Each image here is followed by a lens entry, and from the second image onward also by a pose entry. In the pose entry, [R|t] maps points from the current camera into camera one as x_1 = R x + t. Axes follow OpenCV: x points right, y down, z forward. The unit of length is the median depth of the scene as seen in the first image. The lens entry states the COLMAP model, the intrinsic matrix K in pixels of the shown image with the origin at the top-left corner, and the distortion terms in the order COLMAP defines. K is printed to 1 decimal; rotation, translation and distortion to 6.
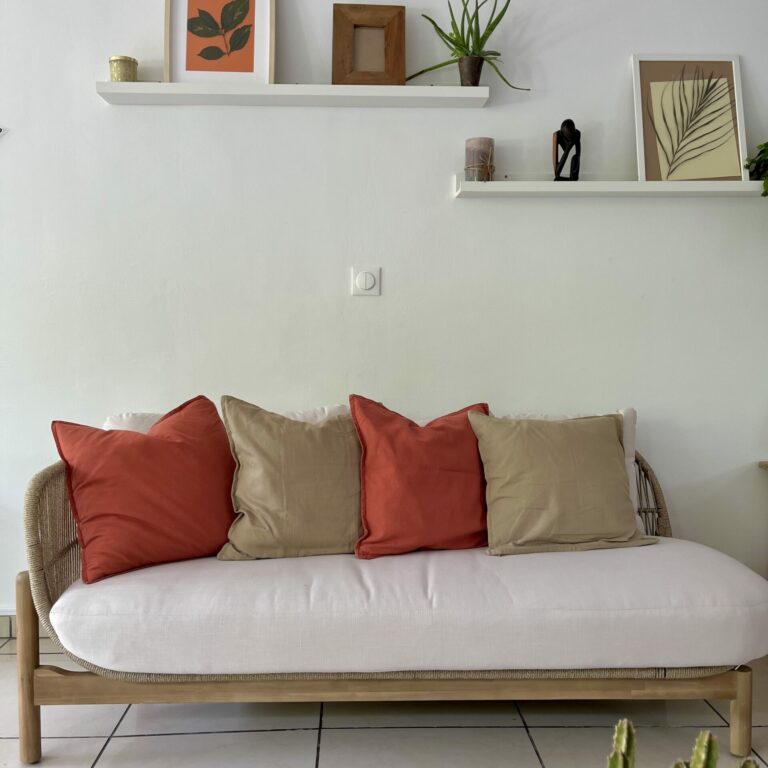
lens RADIAL K [[763.3, 0, 384.9], [0, 763.3, 401.6], [0, 0, 1]] dist [0.018212, -0.003012]
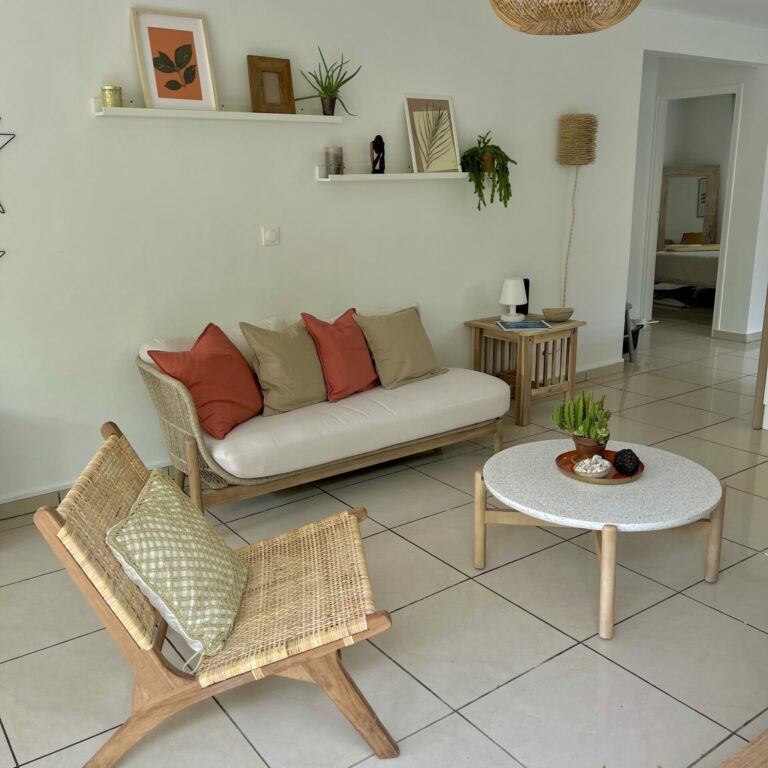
lens RADIAL K [[763.3, 0, 384.9], [0, 763.3, 401.6], [0, 0, 1]] dist [0.018212, -0.003012]
pose [[0.830090, -0.169302, 0.531307, -0.865724], [0.059709, 0.974304, 0.217177, -0.183145], [-0.554423, -0.148553, 0.818869, -0.564589]]
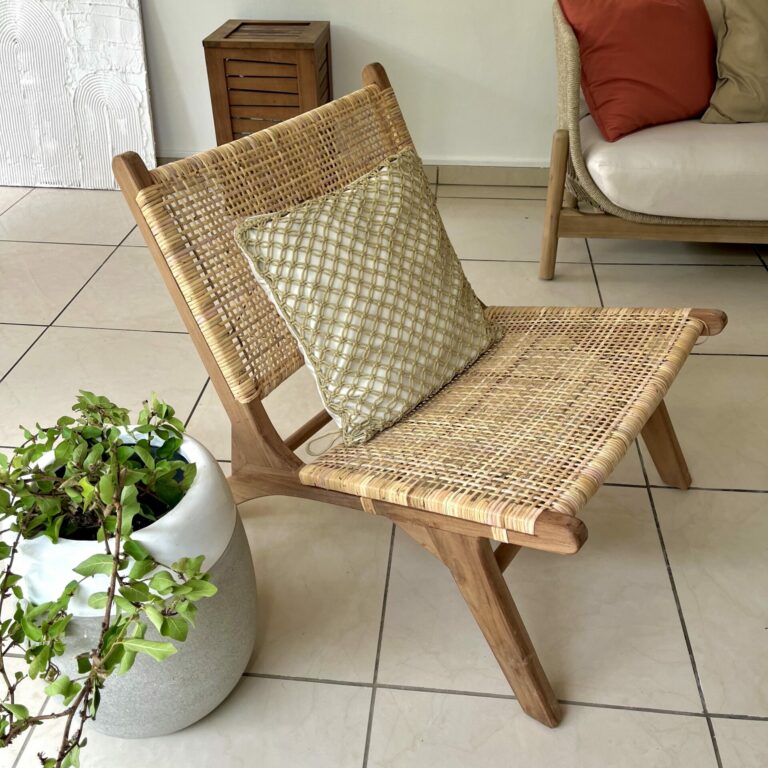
lens RADIAL K [[769.5, 0, 383.1], [0, 769.5, 380.1], [0, 0, 1]] dist [0.077404, -0.120872]
pose [[0.989455, 0.068210, -0.127777, -0.481652], [0.007396, 0.857233, 0.514876, -0.059522], [0.144654, -0.510392, 0.847688, -0.226211]]
